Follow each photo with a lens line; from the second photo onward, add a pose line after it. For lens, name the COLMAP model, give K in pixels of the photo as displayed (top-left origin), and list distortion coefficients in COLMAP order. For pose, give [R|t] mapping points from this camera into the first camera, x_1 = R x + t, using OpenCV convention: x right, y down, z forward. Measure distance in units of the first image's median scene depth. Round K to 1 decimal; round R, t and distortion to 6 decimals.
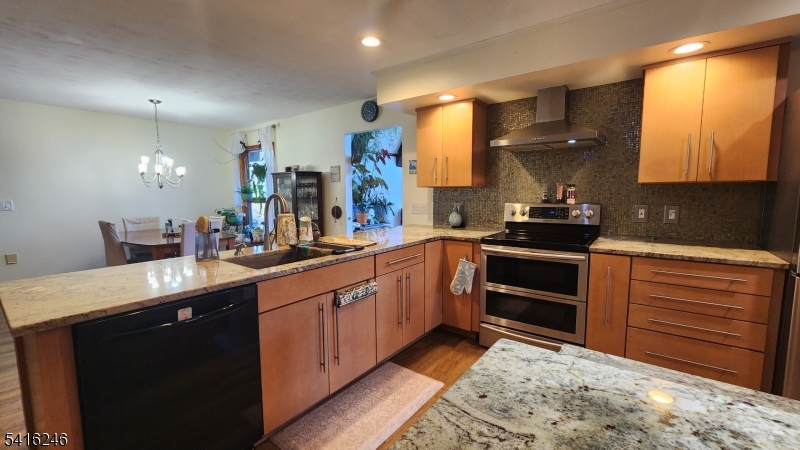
lens RADIAL K [[330.4, 0, 395.0], [0, 330.4, 227.3], [0, 0, 1]] dist [0.005809, -0.001078]
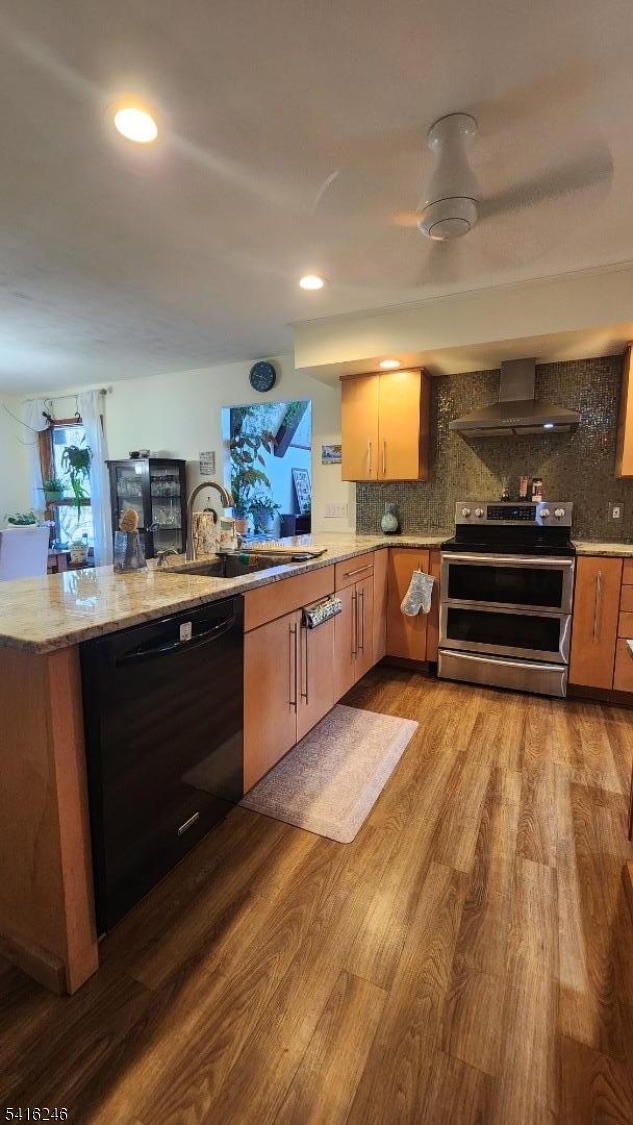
lens RADIAL K [[464.6, 0, 312.7], [0, 464.6, 555.3], [0, 0, 1]] dist [0.005809, -0.001078]
pose [[0.981493, -0.017791, 0.190671, -0.229176], [0.014377, 0.999711, 0.019277, 0.030595], [-0.190959, -0.016179, 0.981465, -0.040265]]
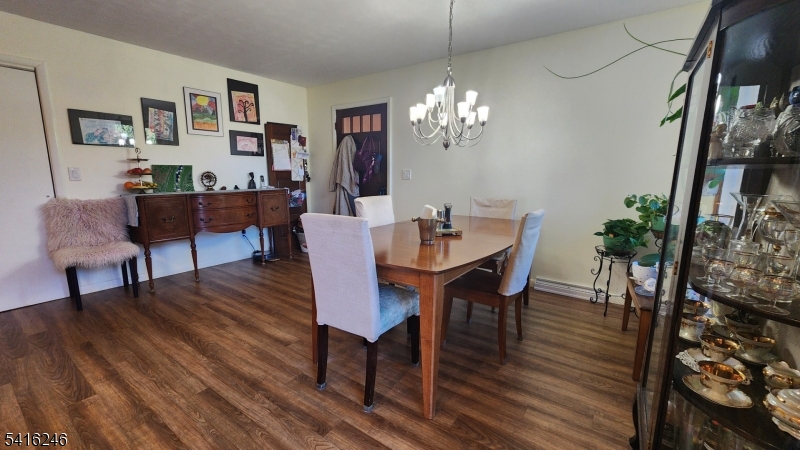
lens RADIAL K [[330.4, 0, 403.4], [0, 330.4, 228.1], [0, 0, 1]] dist [0.005809, -0.001078]
pose [[0.038748, 0.180050, -0.982894, -0.167496], [-0.109658, 0.978458, 0.174915, -0.107725], [0.993214, 0.101005, 0.057657, 1.272742]]
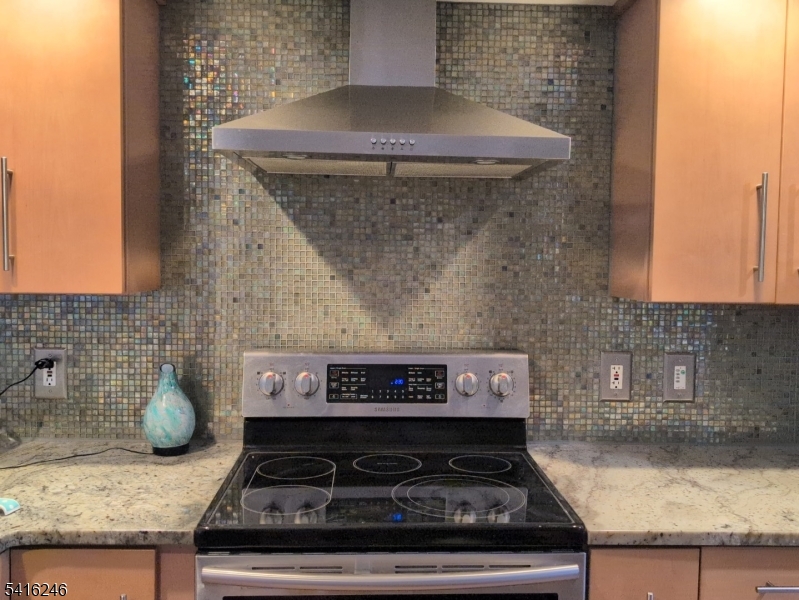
lens RADIAL K [[771.2, 0, 400.1], [0, 771.2, 296.4], [0, 0, 1]] dist [0.053138, 0.000000]
pose [[0.774848, -0.016116, 0.631943, 0.021381], [0.045960, 0.998466, -0.030890, -0.095848], [-0.630475, 0.052979, 0.774399, 0.410691]]
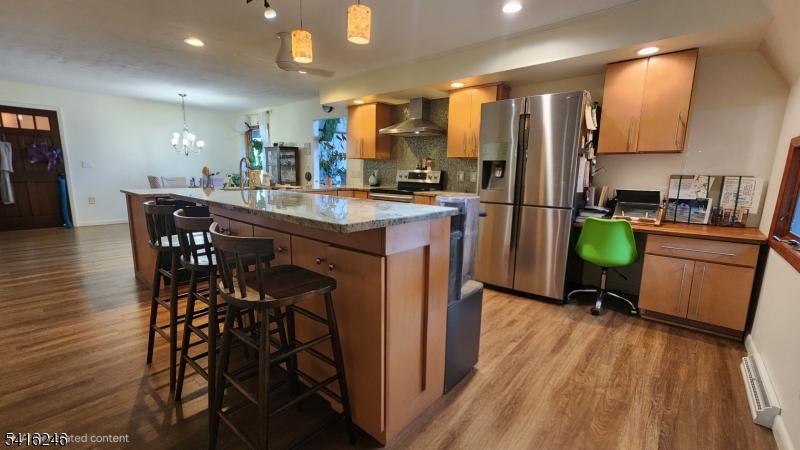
lens RADIAL K [[330.4, 0, 400.5], [0, 330.4, 230.0], [0, 0, 1]] dist [0.005809, -0.001078]
pose [[0.998236, 0.037439, -0.046074, 0.440102], [-0.034100, 0.996877, 0.071233, 0.103484], [0.048597, -0.069536, 0.996395, -0.610012]]
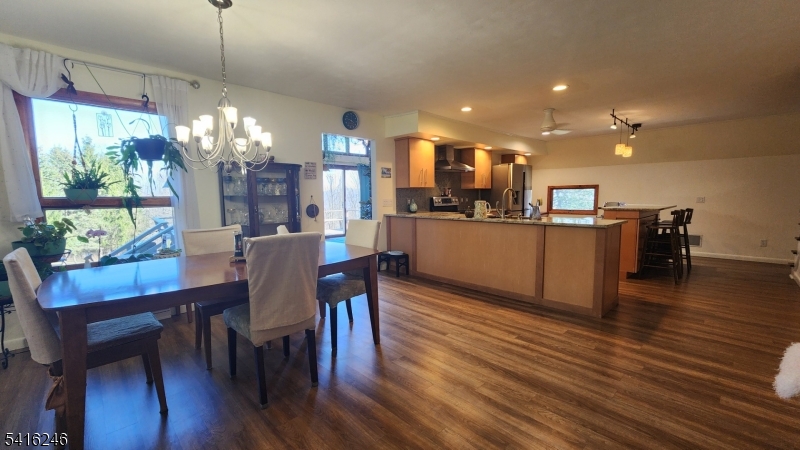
lens RADIAL K [[330.4, 0, 397.3], [0, 330.4, 228.1], [0, 0, 1]] dist [0.005809, -0.001078]
pose [[0.152970, -0.089653, 0.984156, -1.651056], [0.111283, 0.991105, 0.072989, -0.058611], [-0.981945, 0.098355, 0.161586, 0.931041]]
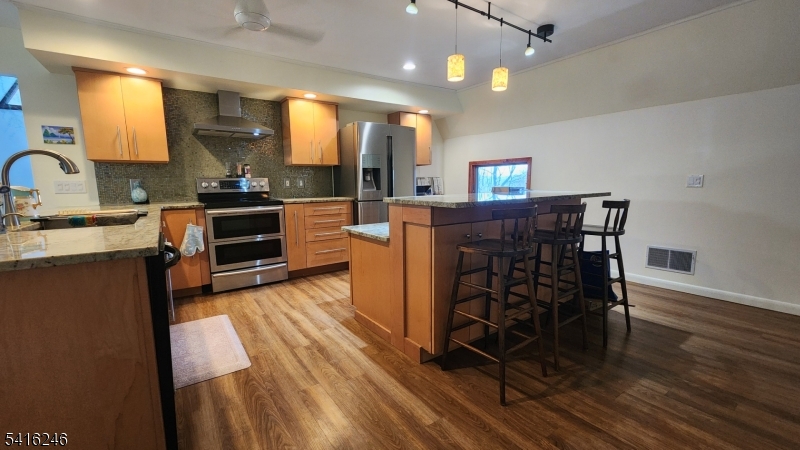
lens RADIAL K [[330.4, 0, 395.4], [0, 330.4, 226.5], [0, 0, 1]] dist [0.005809, -0.001078]
pose [[0.305428, -0.123780, 0.944136, -0.596618], [0.110825, 0.989398, 0.093862, 0.067596], [-0.945744, 0.075966, 0.315908, -0.031102]]
